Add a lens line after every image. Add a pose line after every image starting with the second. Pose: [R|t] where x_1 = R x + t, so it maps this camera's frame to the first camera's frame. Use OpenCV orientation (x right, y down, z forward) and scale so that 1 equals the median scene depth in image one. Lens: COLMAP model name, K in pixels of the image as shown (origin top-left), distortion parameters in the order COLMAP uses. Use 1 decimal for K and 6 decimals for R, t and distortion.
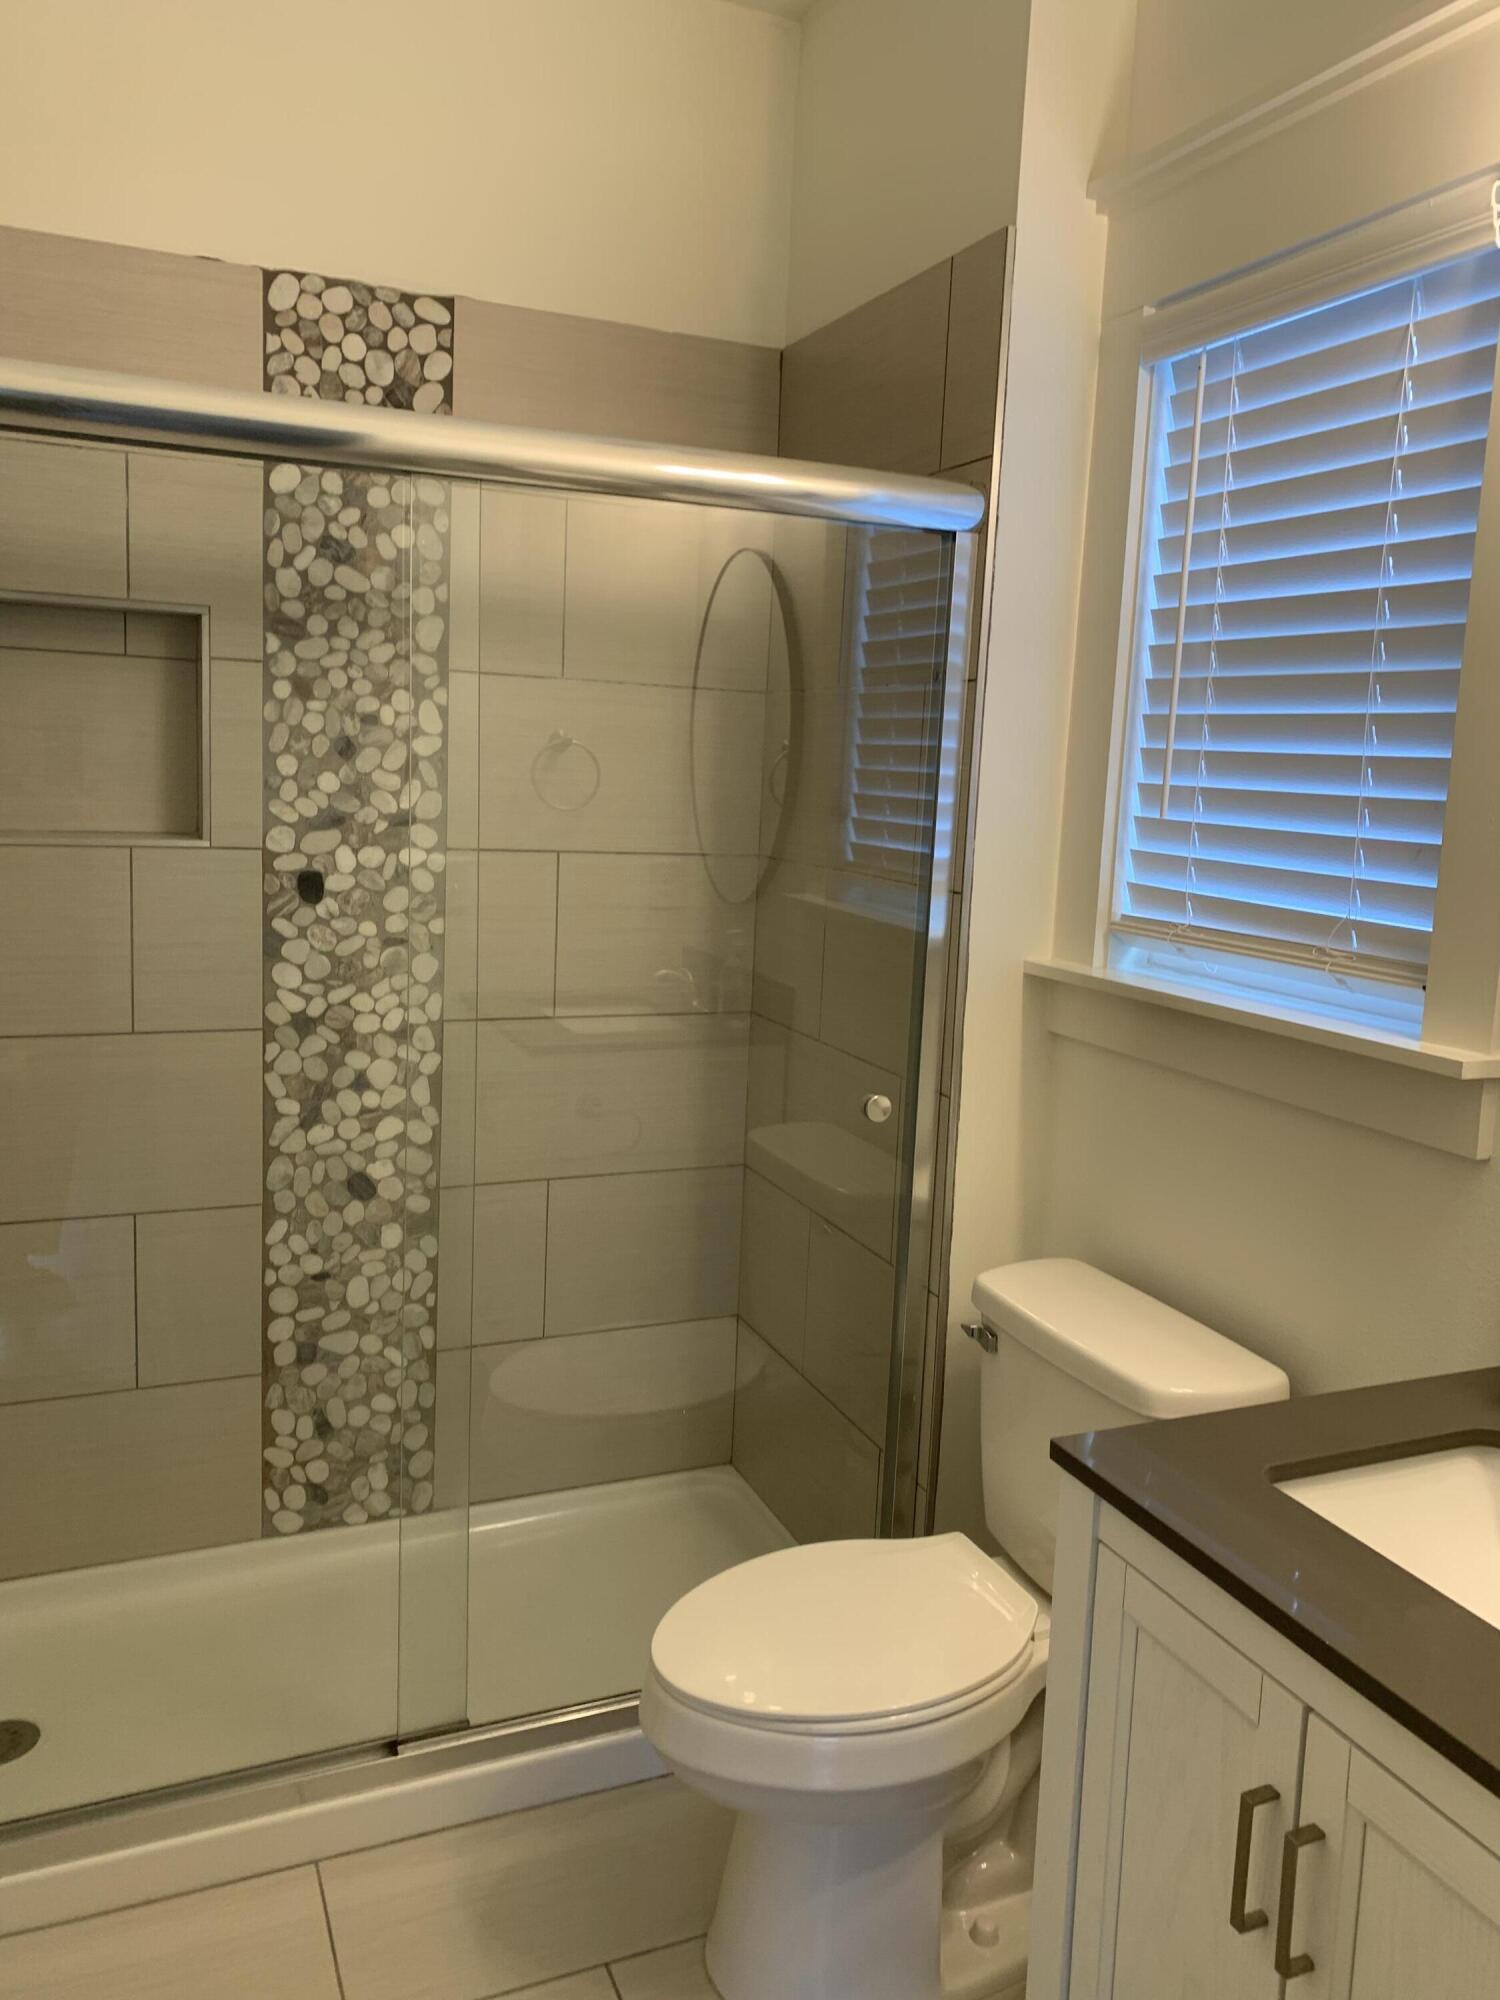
lens RADIAL K [[1532.5, 0, 752.8], [0, 1532.5, 962.7], [0, 0, 1]] dist [0.007894, -0.017275]
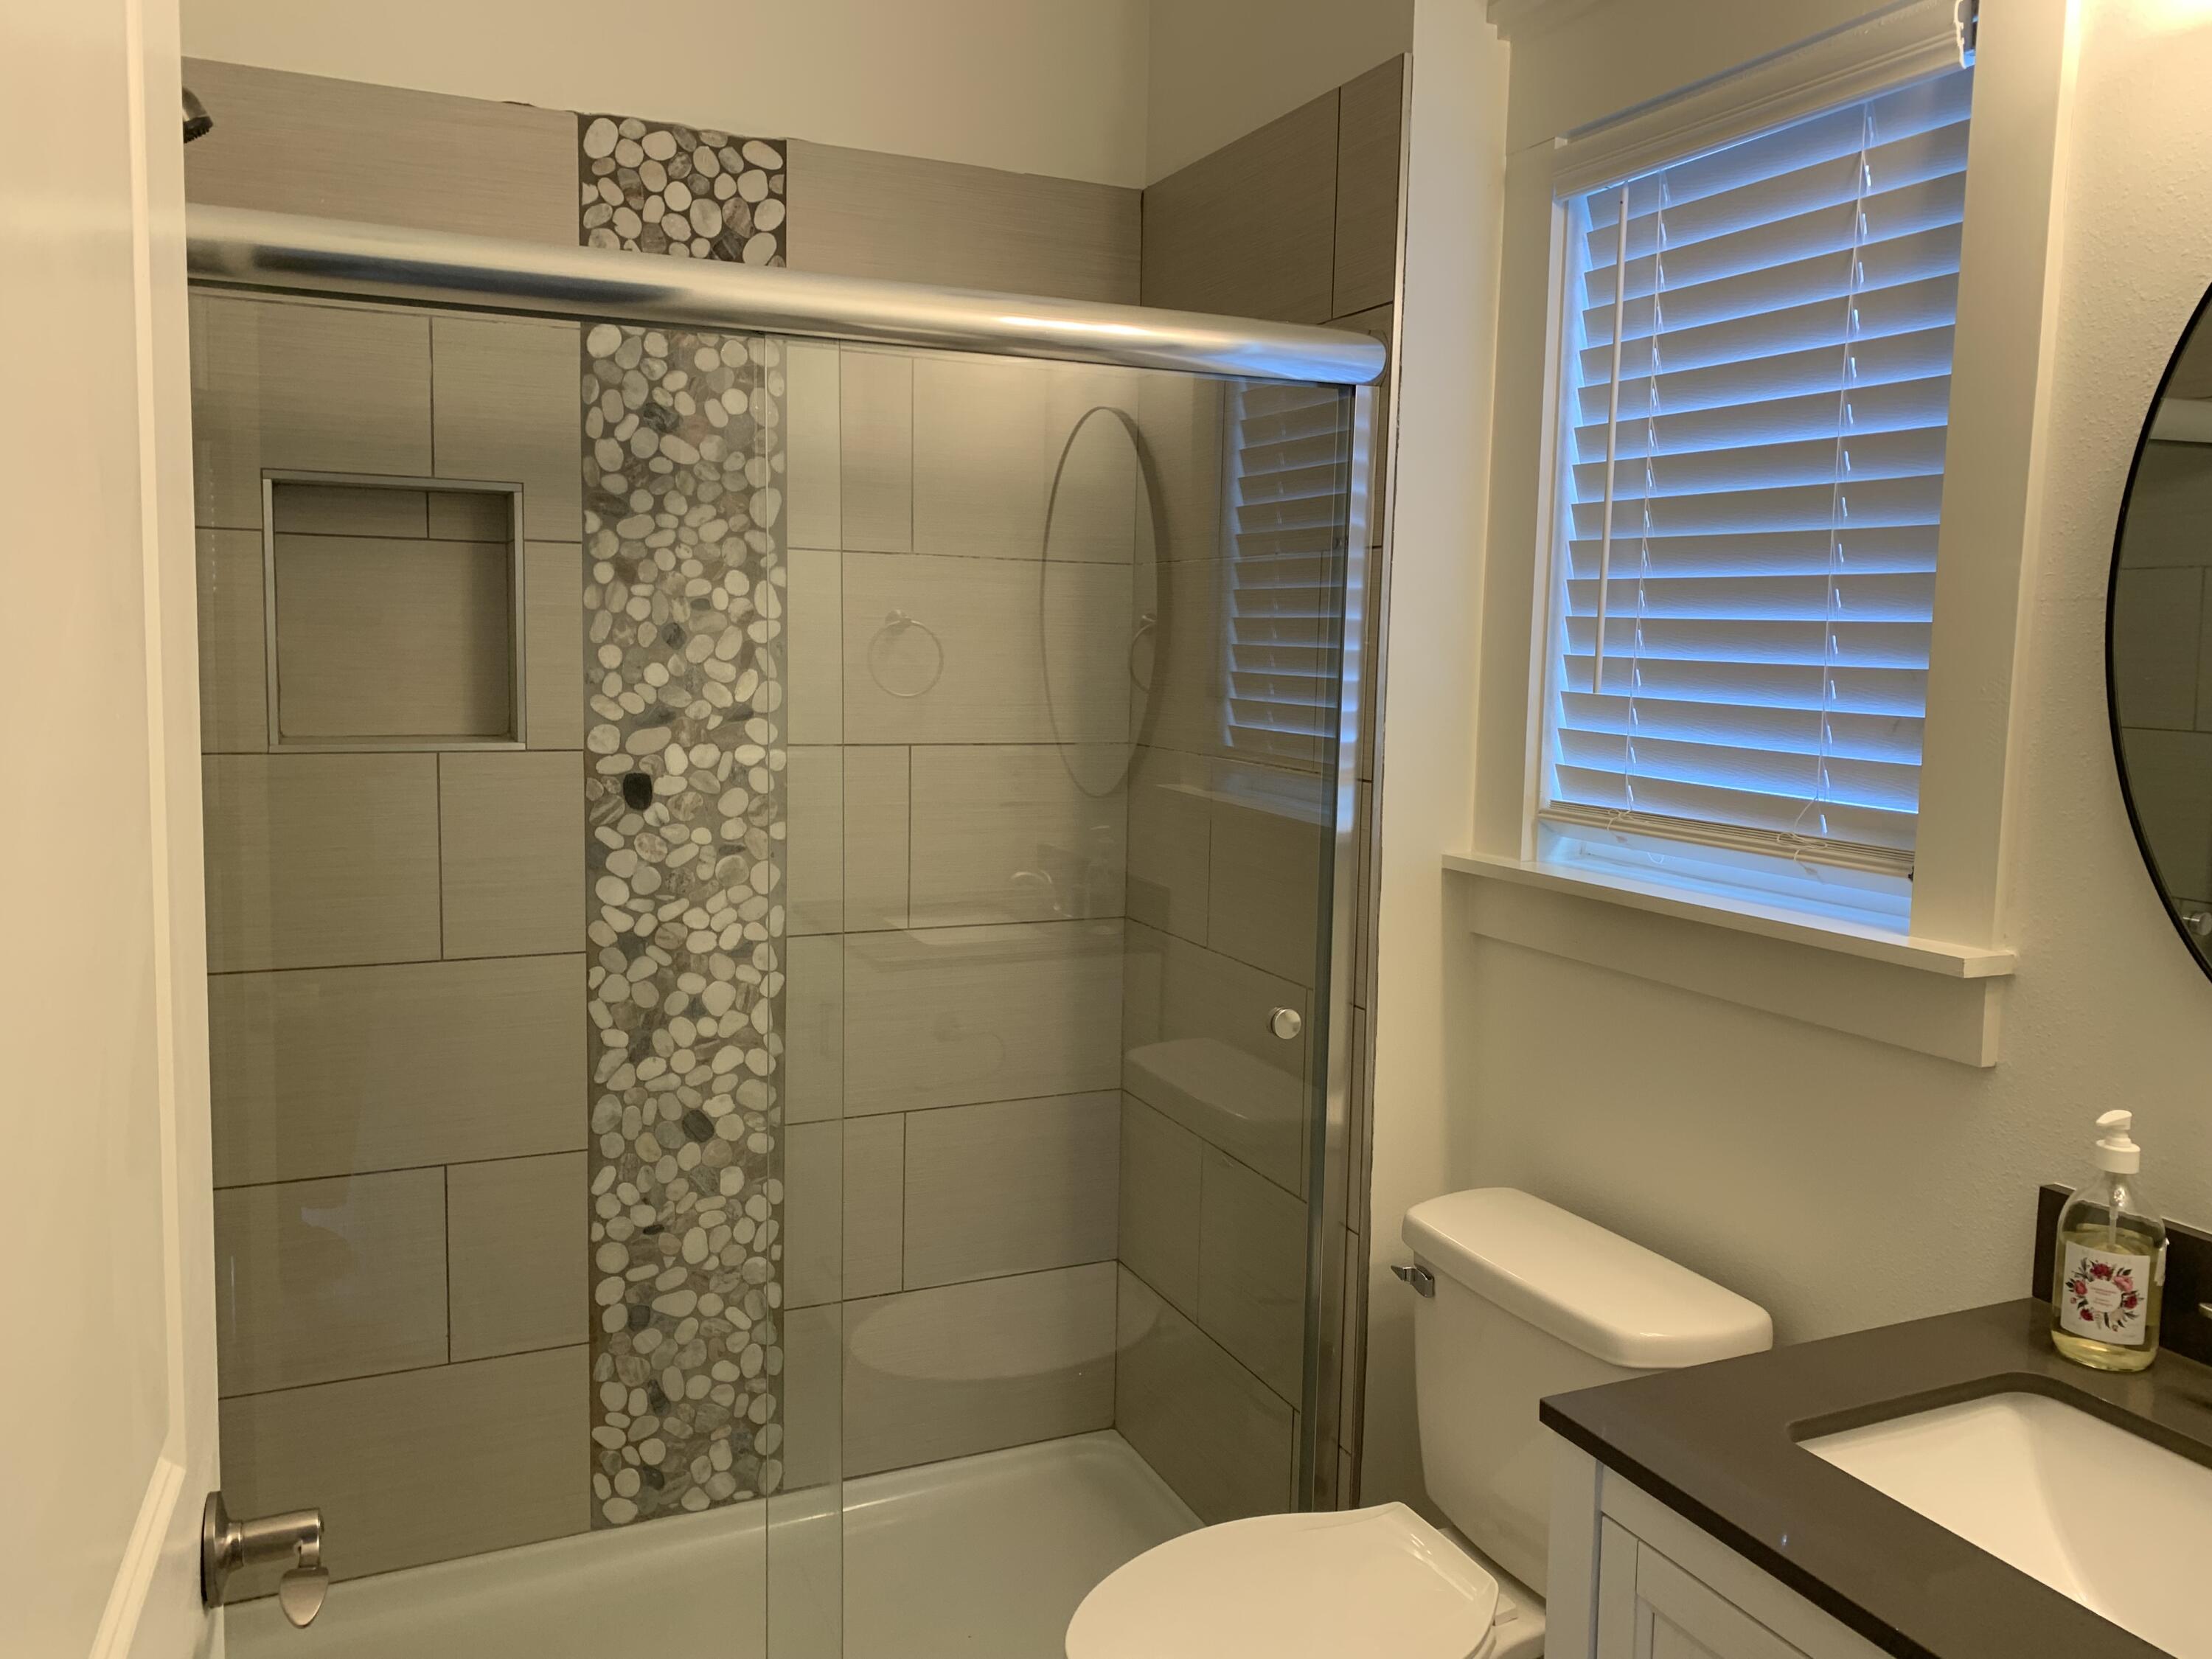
lens RADIAL K [[1694.9, 0, 1103.9], [0, 1694.9, 792.8], [0, 0, 1]] dist [0.007894, -0.017275]
pose [[0.999544, -0.024680, 0.017399, -0.033741], [0.025311, 0.998993, -0.037049, -0.004996], [-0.016467, 0.037472, 0.999162, 0.005791]]
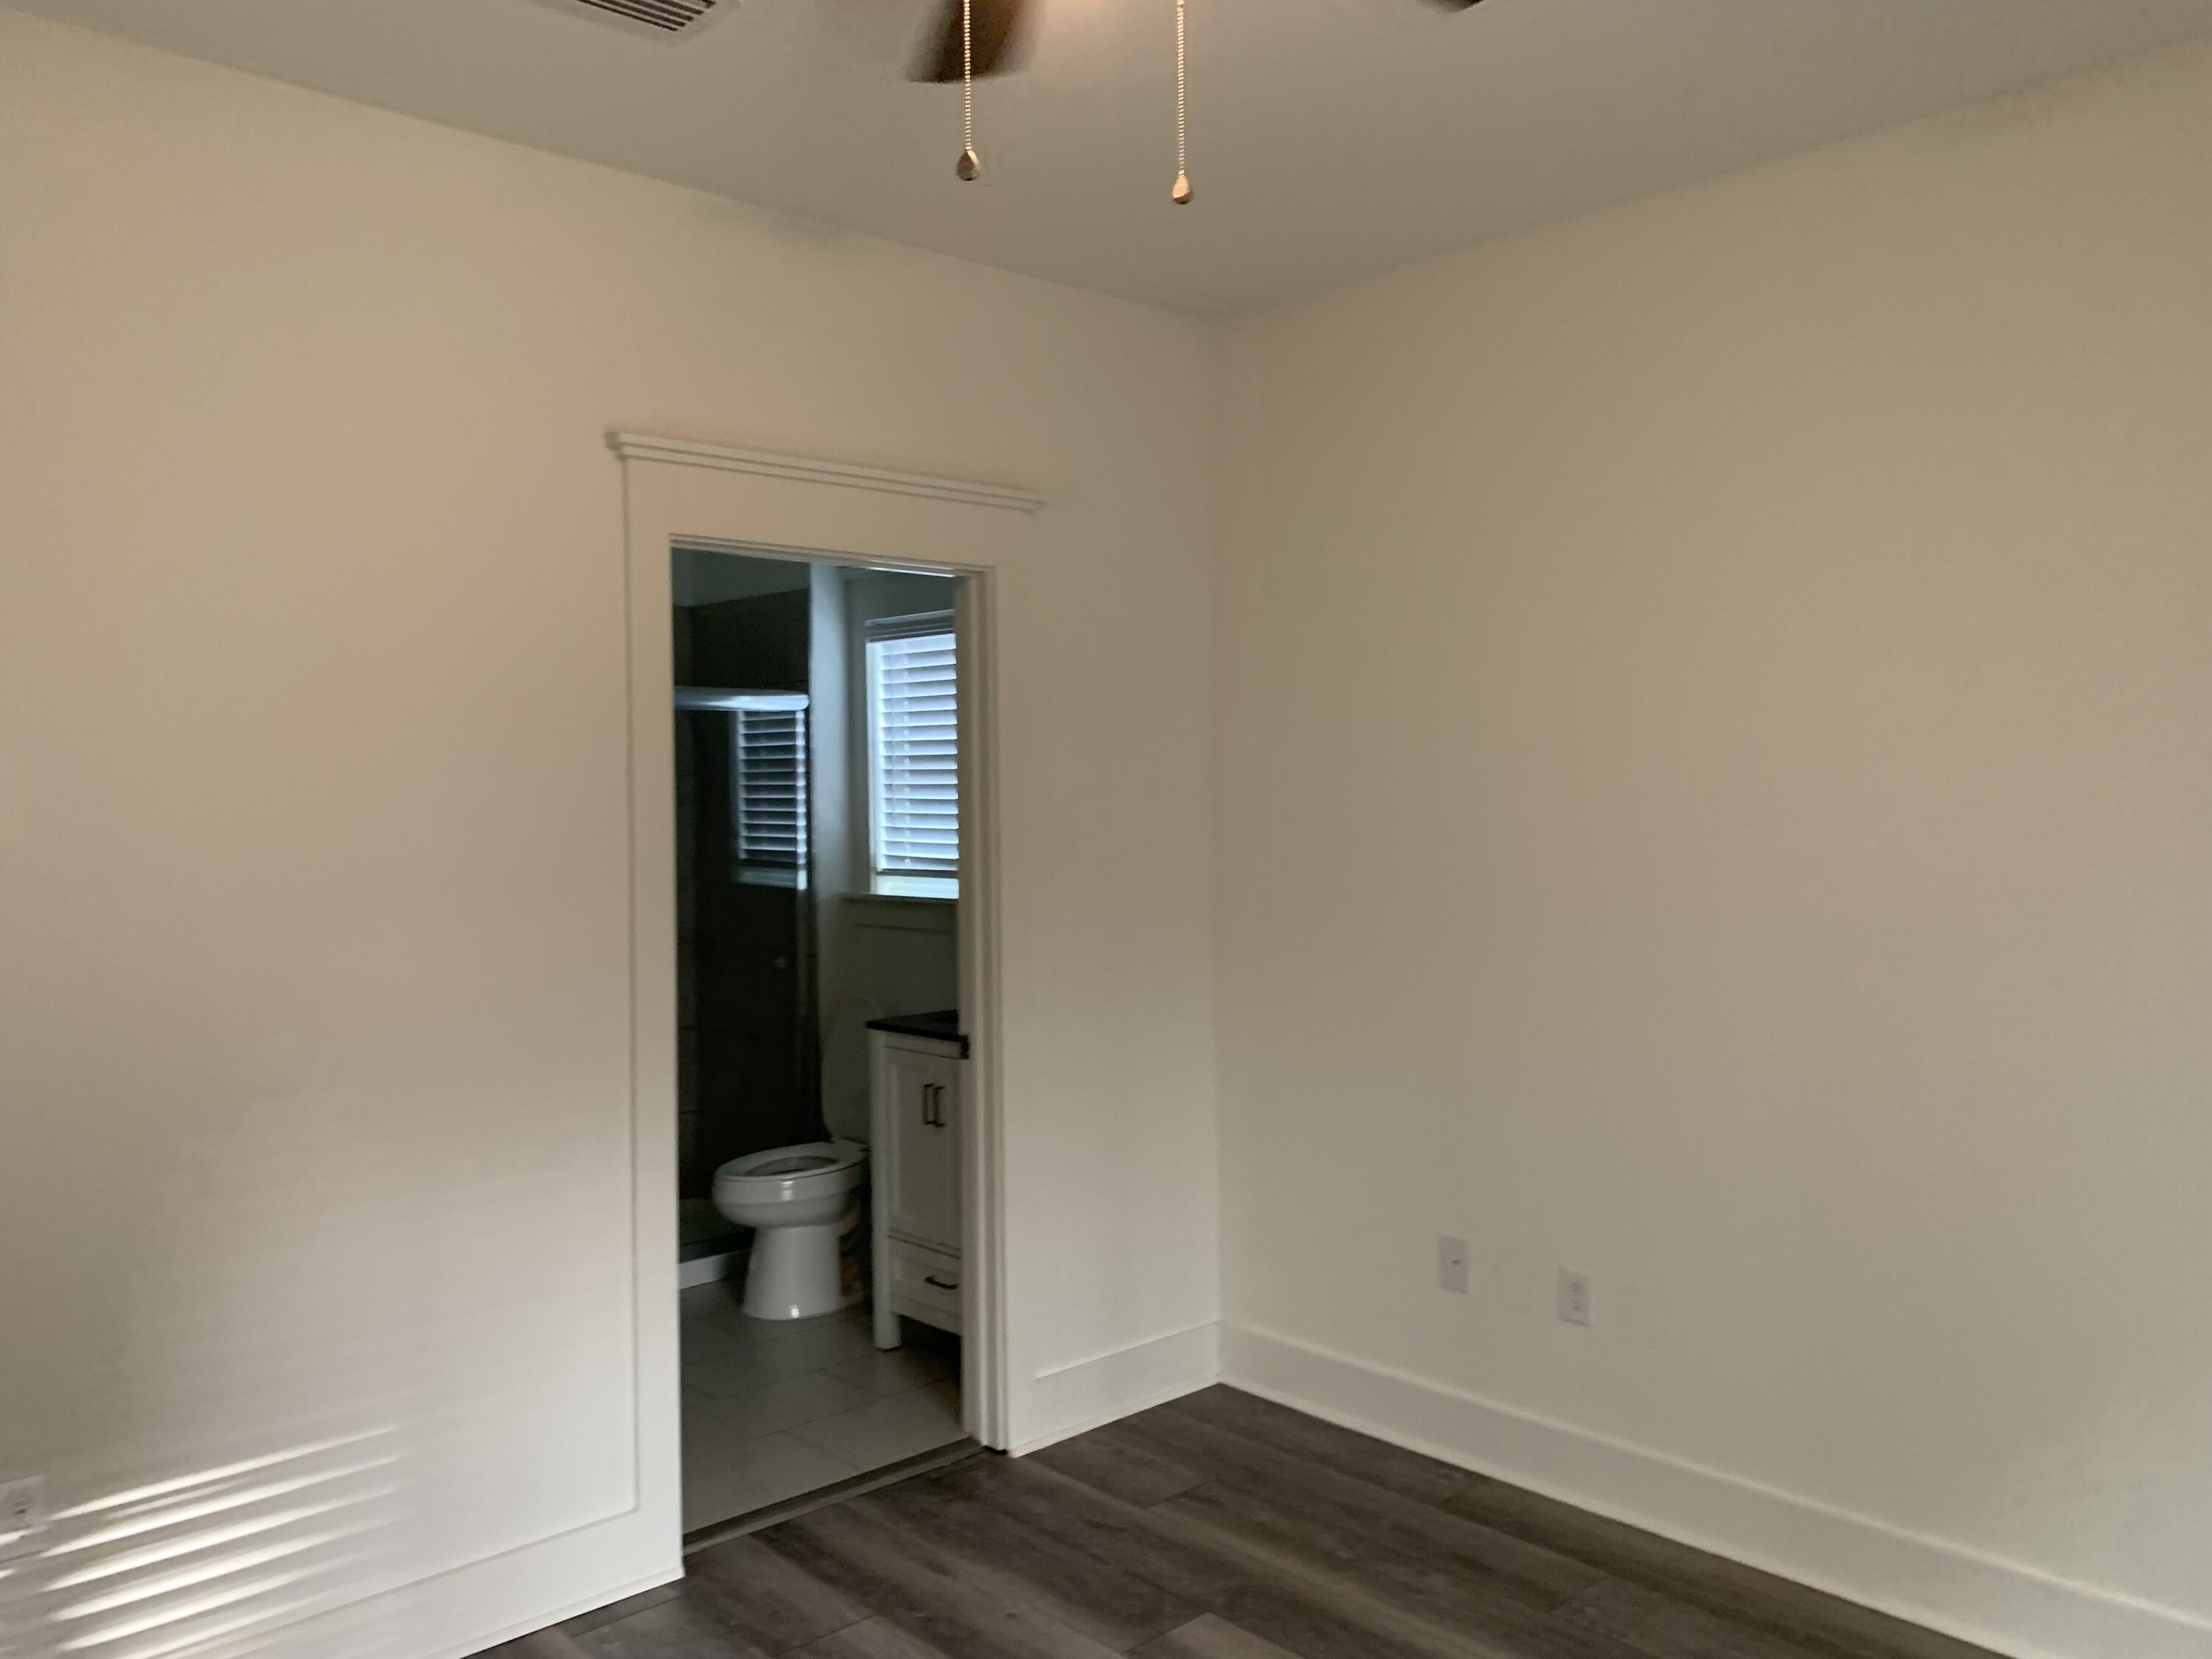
lens RADIAL K [[1694.9, 0, 1103.9], [0, 1694.9, 792.8], [0, 0, 1]] dist [0.007894, -0.017275]
pose [[0.941919, -0.056833, 0.330996, -0.234211], [0.096780, 0.989701, -0.105474, 0.131498], [-0.321593, 0.131381, 0.937719, -1.260634]]
